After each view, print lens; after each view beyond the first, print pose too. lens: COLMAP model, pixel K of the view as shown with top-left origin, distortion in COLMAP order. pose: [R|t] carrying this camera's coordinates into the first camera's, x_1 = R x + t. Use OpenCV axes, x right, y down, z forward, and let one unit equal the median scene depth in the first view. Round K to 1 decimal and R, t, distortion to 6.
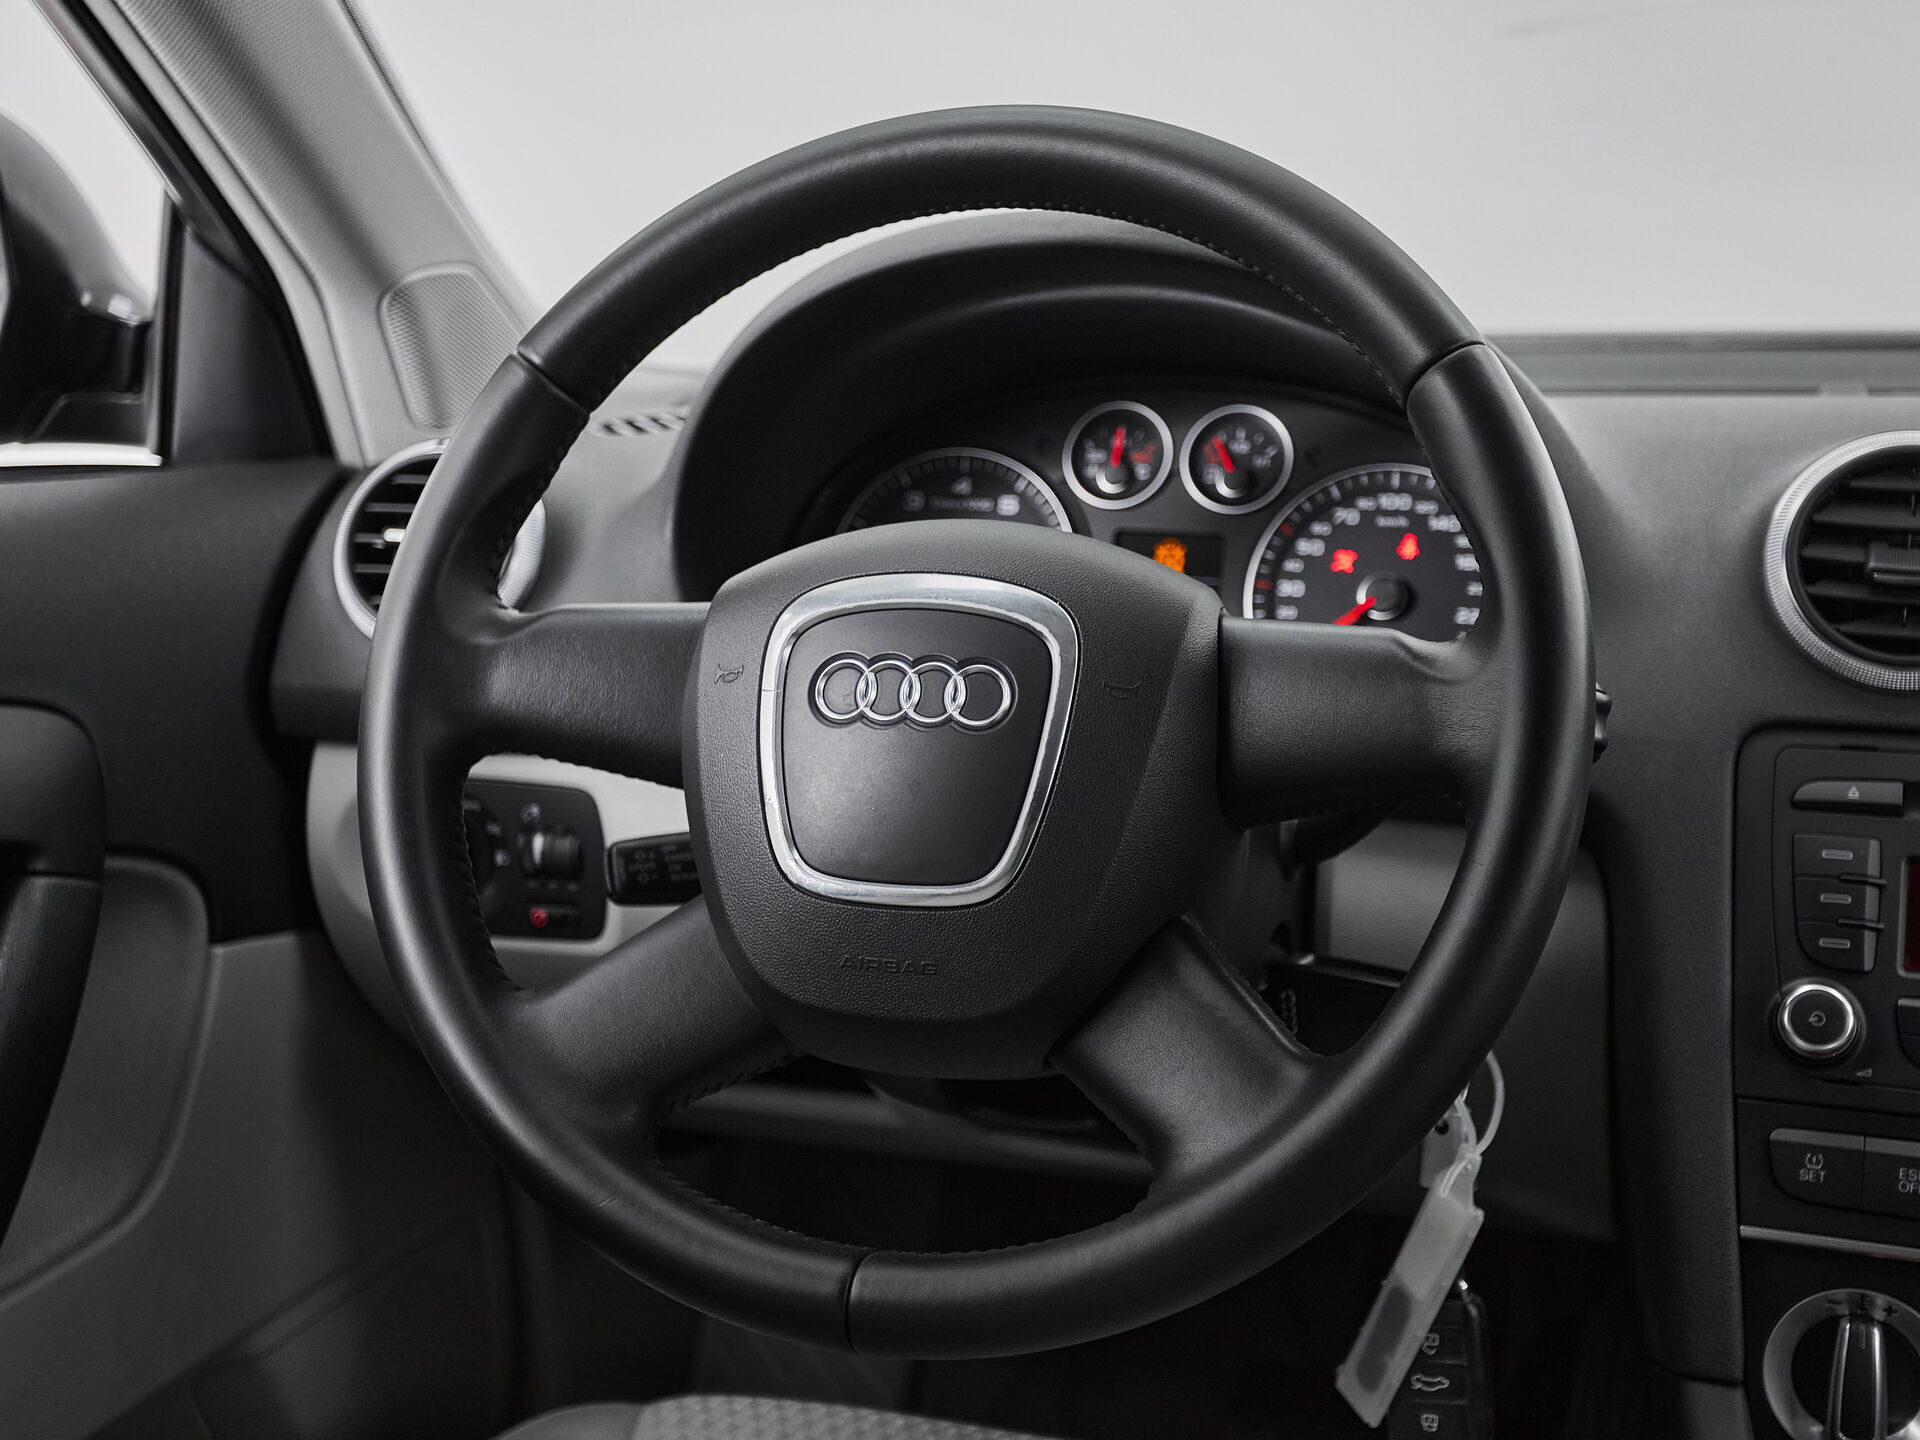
lens RADIAL K [[2385.3, 0, 952.7], [0, 2385.3, 703.2], [0, 0, 1]] dist [0.028146, 0.000000]
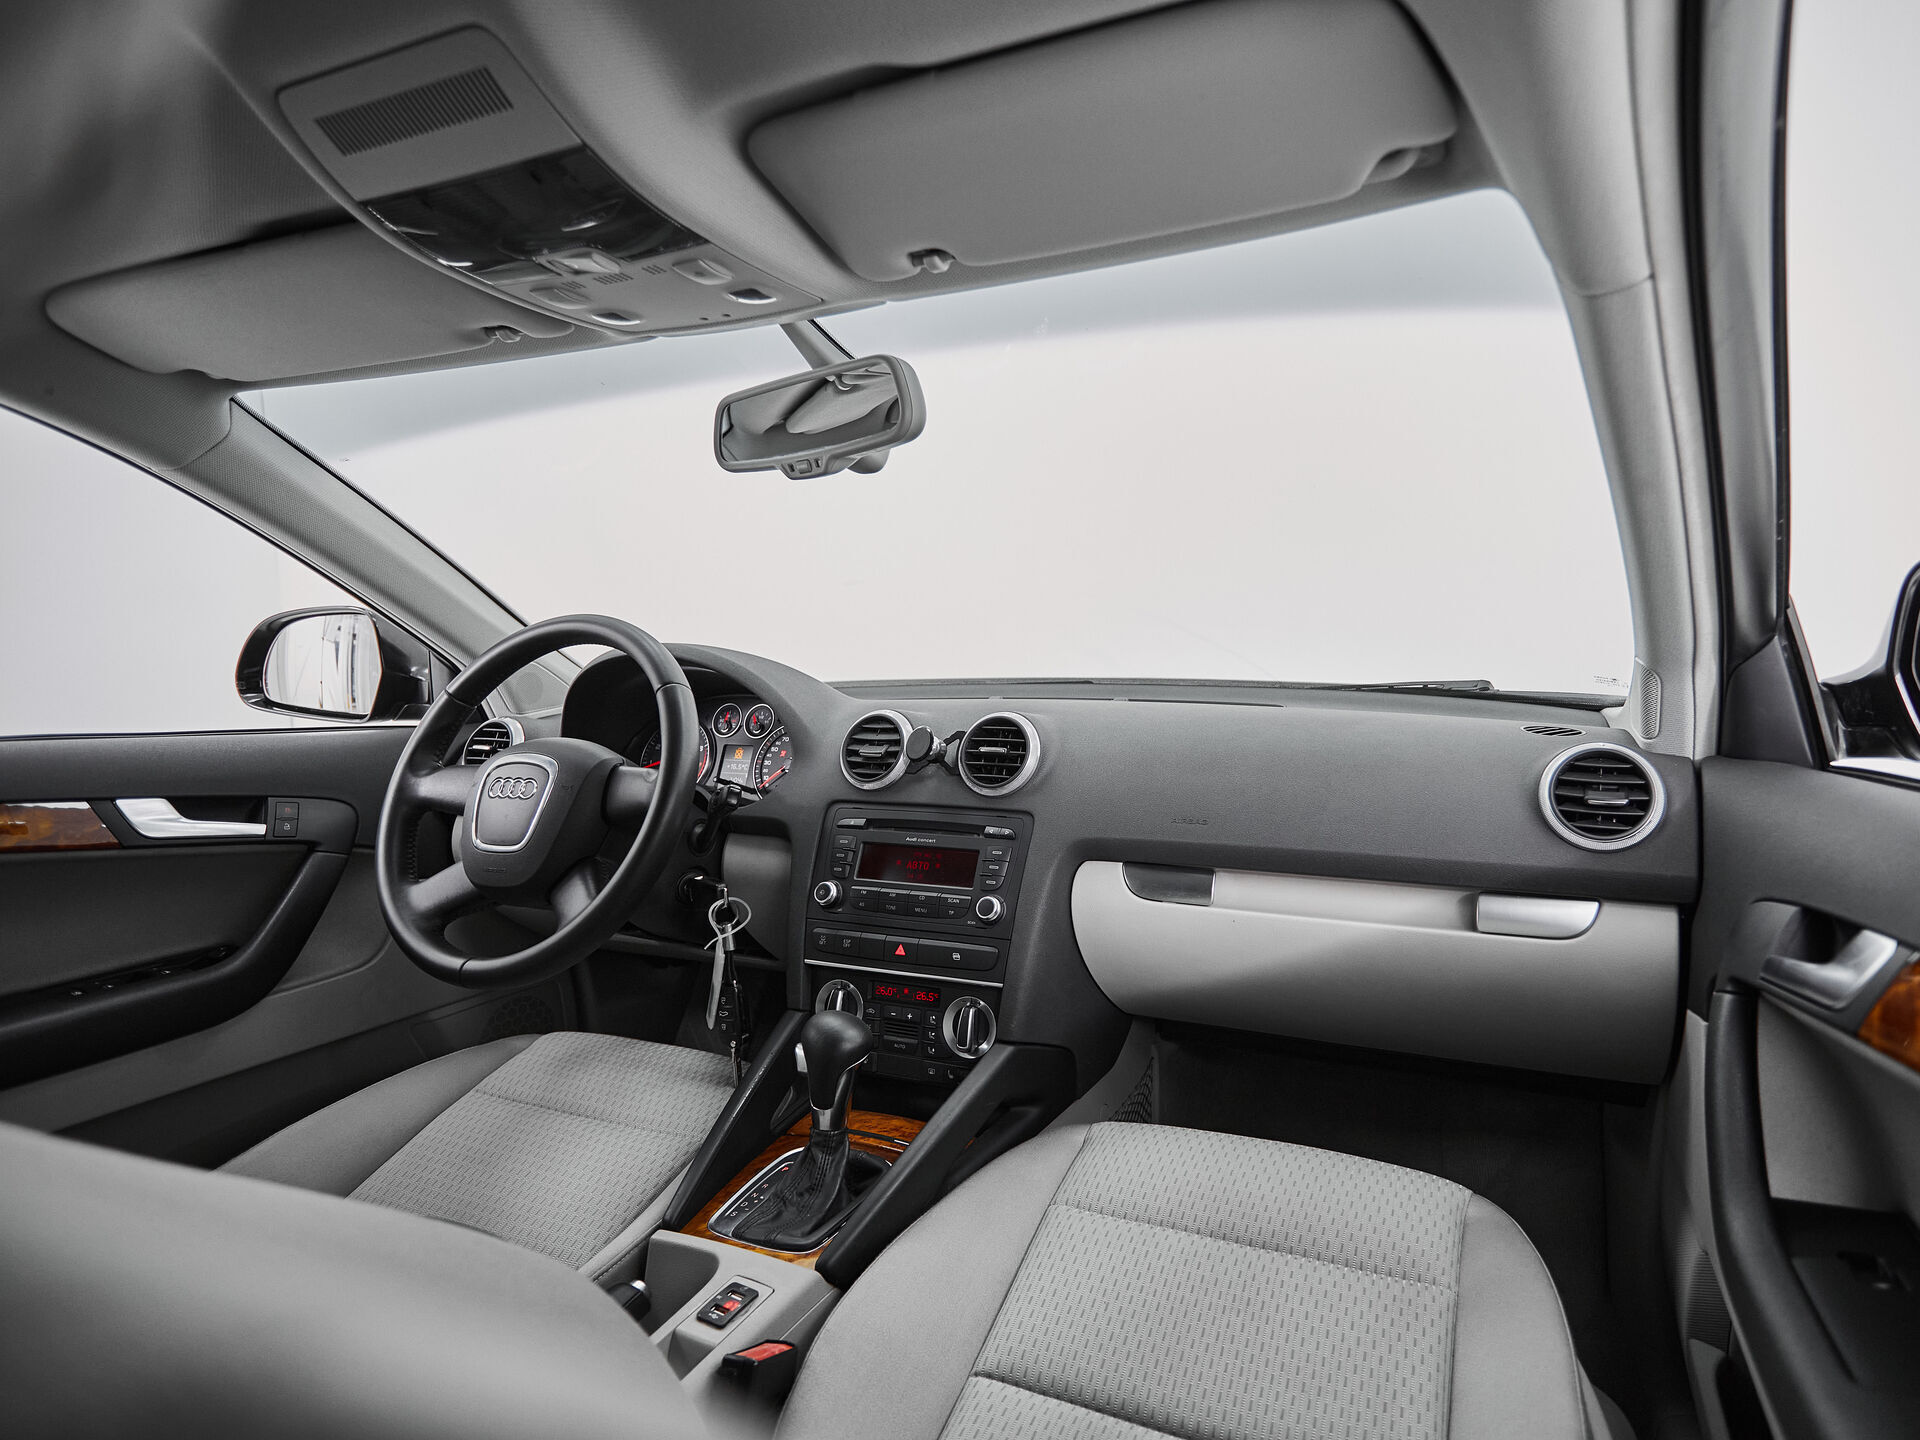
lens RADIAL K [[978.1, 0, 1072.8], [0, 978.1, 720.6], [0, 0, 1]] dist [-0.004363, -0.000654]
pose [[0.999616, -0.006032, -0.027045, 0.686210], [0.002958, 0.993668, -0.112318, 0.048668], [0.027551, 0.112194, 0.993304, -0.291974]]
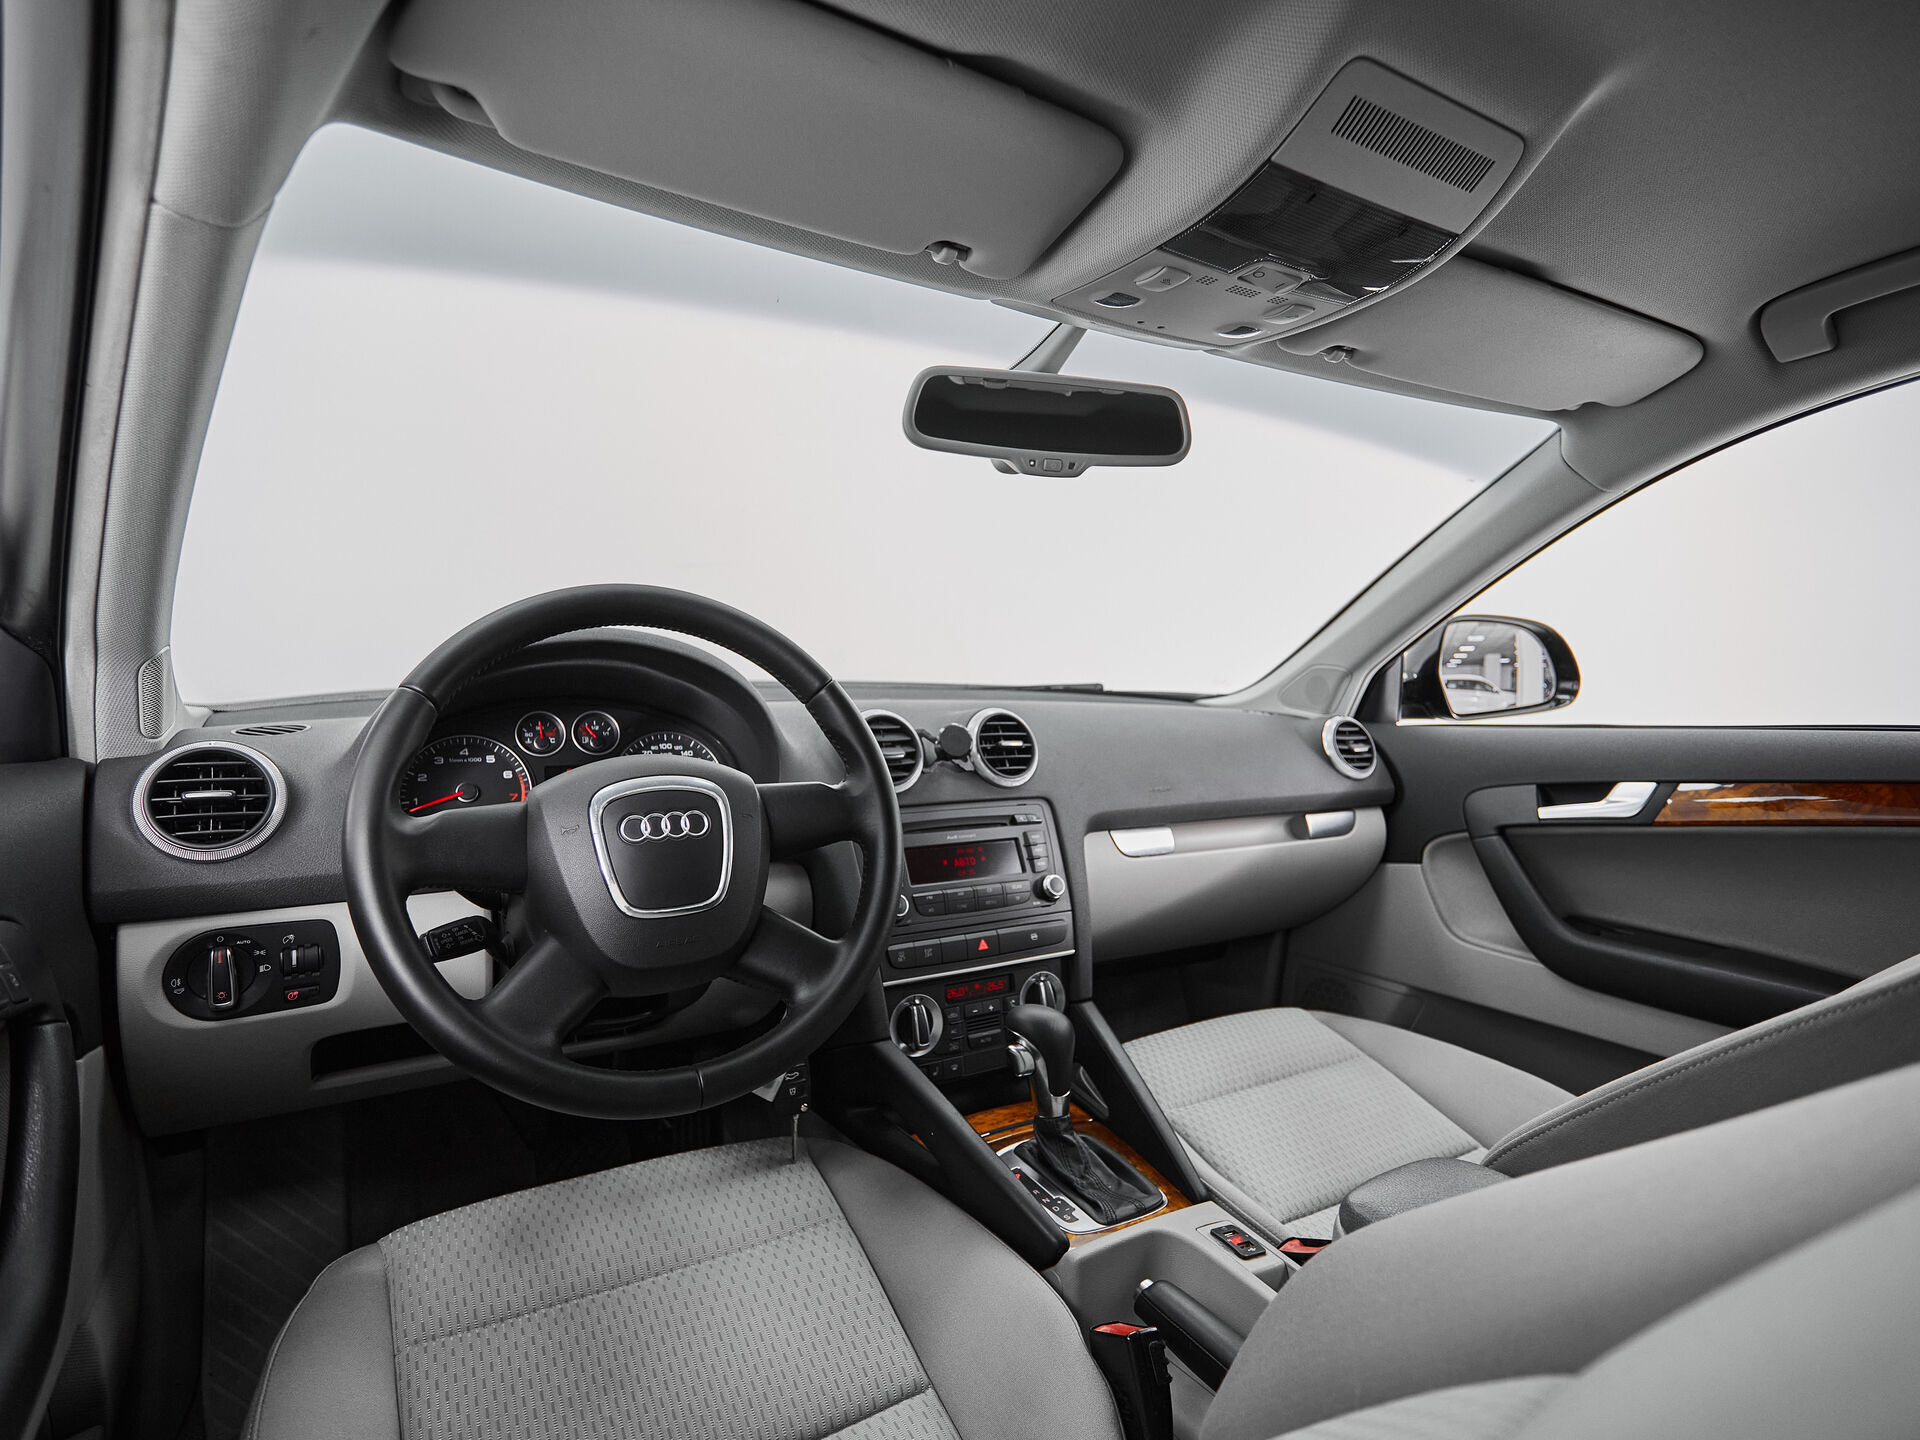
lens RADIAL K [[988.2, 0, 945.2], [0, 988.2, 720.7], [0, 0, 1]] dist [-0.009004, -0.003054]
pose [[0.645000, -0.033516, 0.763447, -0.494649], [0.128950, 0.989485, -0.065505, -0.006399], [-0.753224, 0.140697, 0.642540, 0.129870]]
